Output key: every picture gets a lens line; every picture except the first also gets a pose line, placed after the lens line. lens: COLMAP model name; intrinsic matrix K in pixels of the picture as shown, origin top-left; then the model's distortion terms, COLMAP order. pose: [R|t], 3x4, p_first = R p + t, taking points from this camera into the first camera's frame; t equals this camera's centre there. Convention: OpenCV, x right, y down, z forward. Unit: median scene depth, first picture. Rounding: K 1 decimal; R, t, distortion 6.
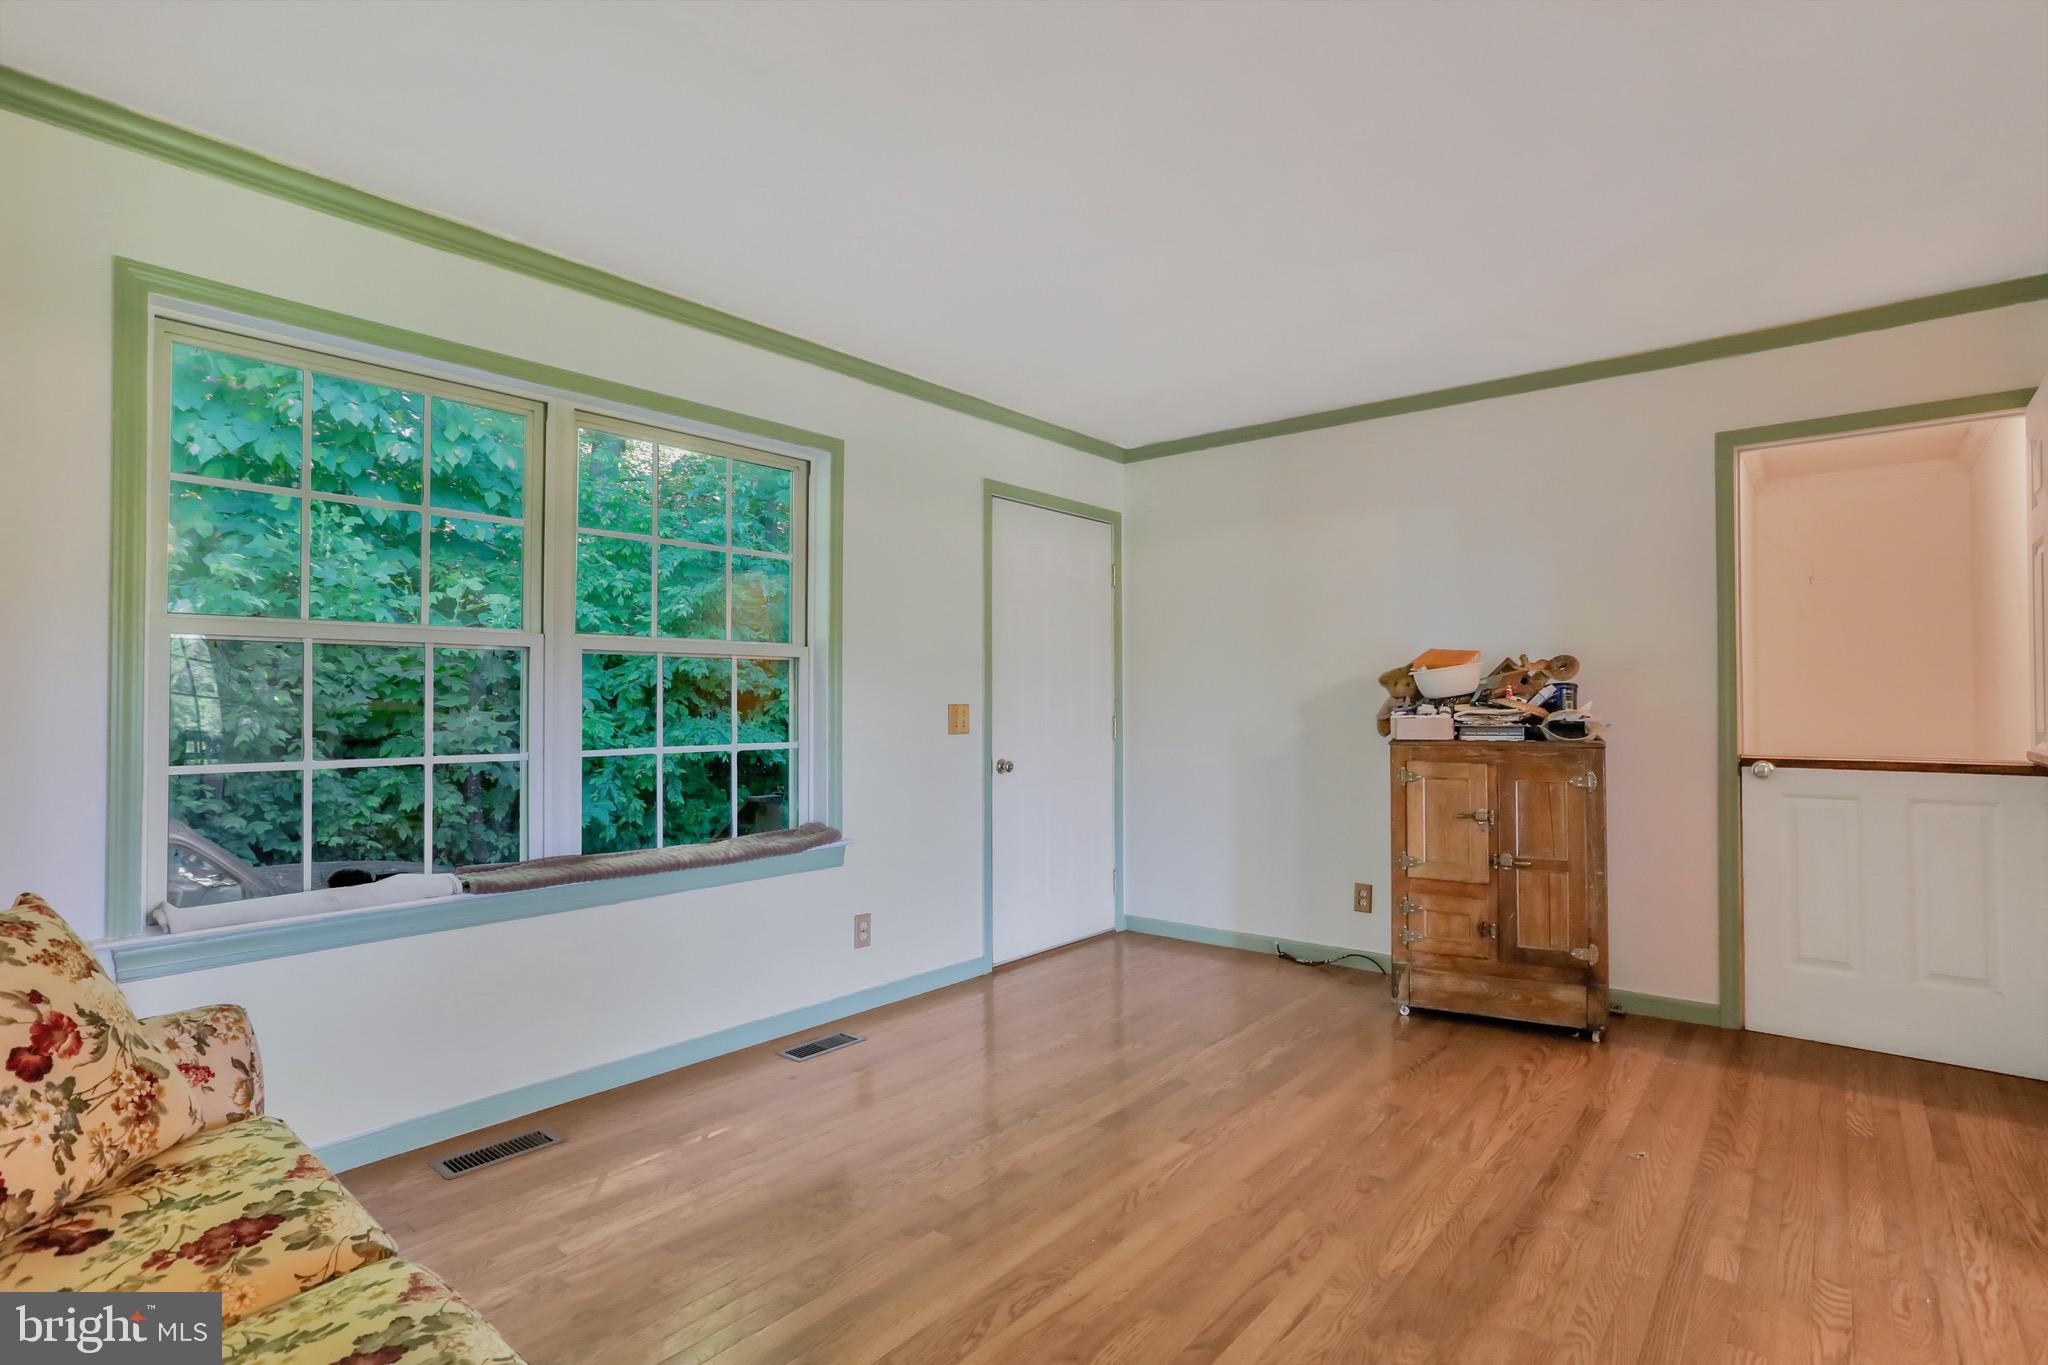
lens RADIAL K [[1004.0, 0, 1017.1], [0, 1004.0, 690.9], [0, 0, 1]] dist [-0.050144, 0.019777]
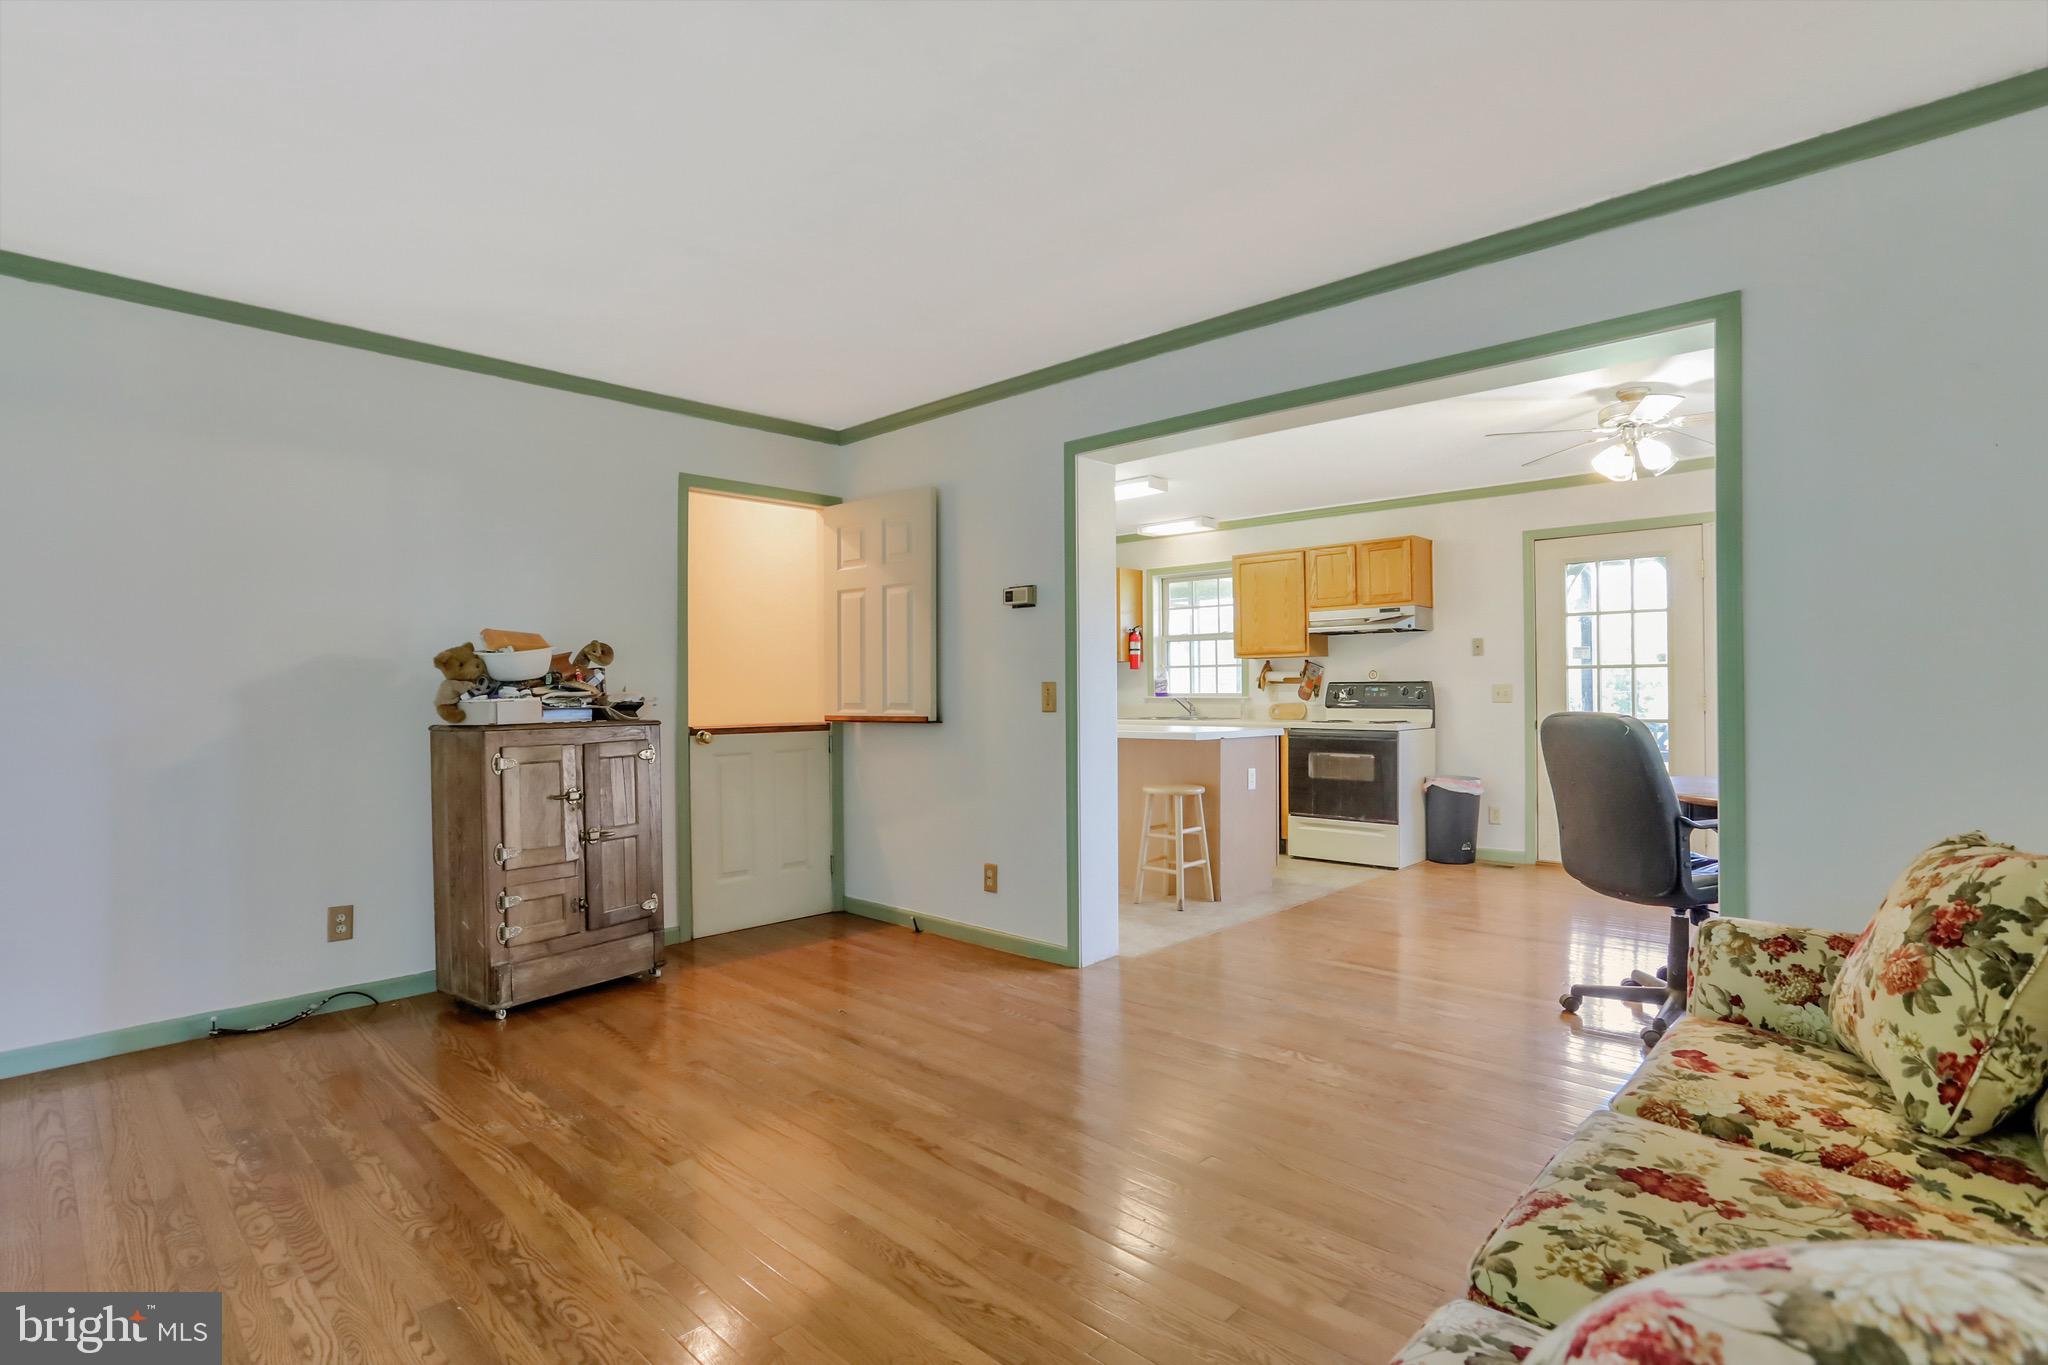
lens RADIAL K [[1004.0, 0, 1044.9], [0, 1004.0, 686.2], [0, 0, 1]] dist [-0.050144, 0.019777]
pose [[0.050639, 0.004830, 0.998705, -0.524969], [-0.003906, 0.999982, -0.004638, 0.015349], [-0.998709, -0.003666, 0.050656, 0.451703]]
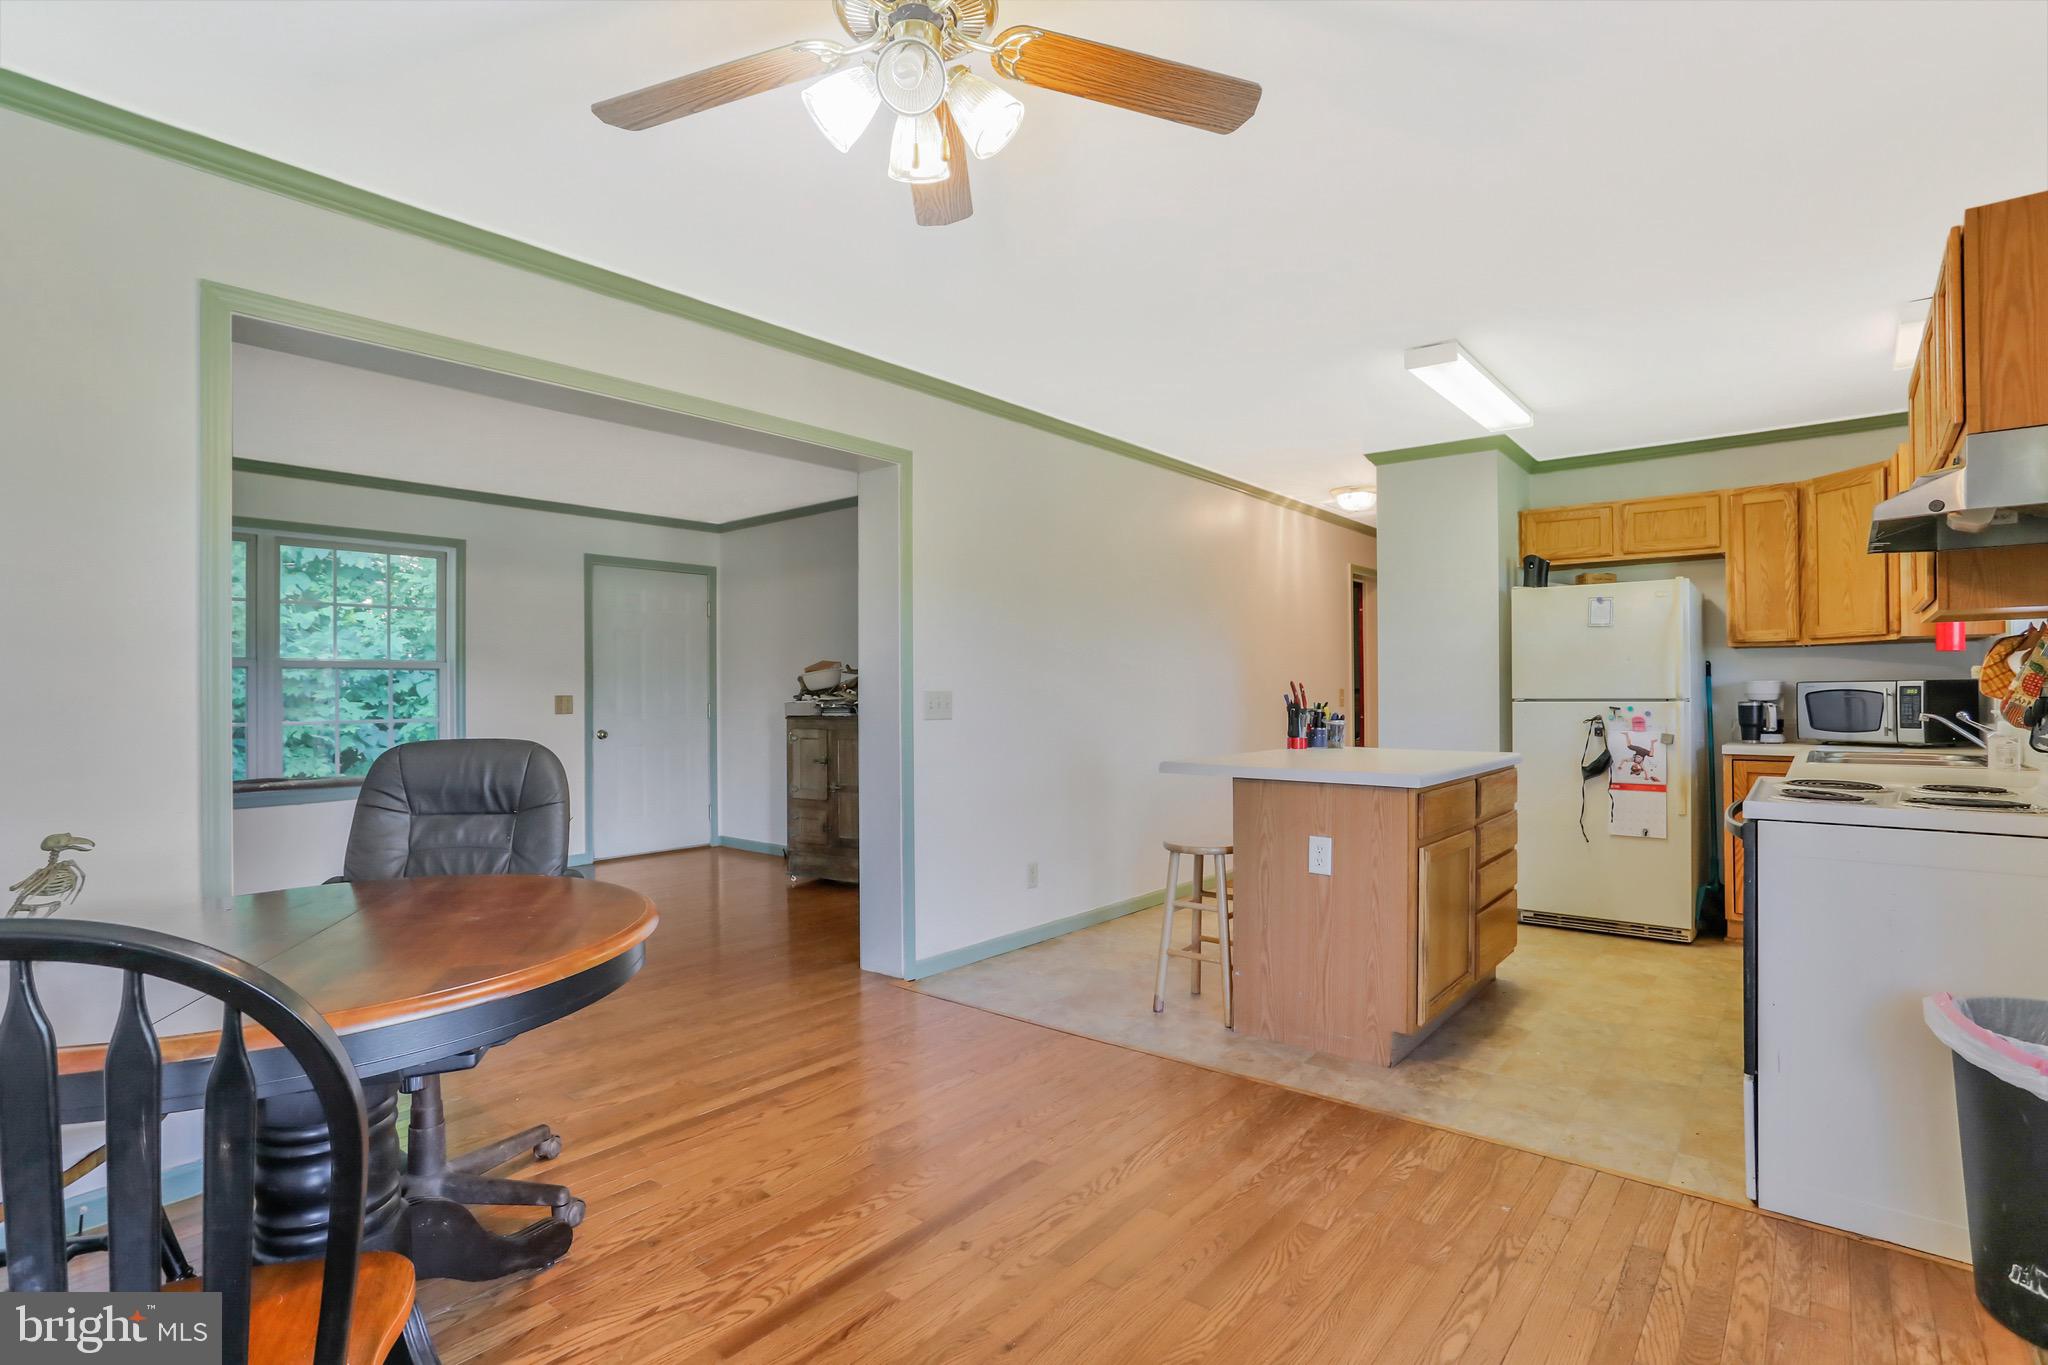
lens RADIAL K [[1004.0, 0, 1022.7], [0, 1004.0, 680.9], [0, 0, 1]] dist [-0.050144, 0.019777]
pose [[0.999986, -0.004750, -0.002316, 0.797922], [0.004749, 0.999989, -0.000395, -0.007237], [0.002317, 0.000384, 0.999997, -0.696543]]
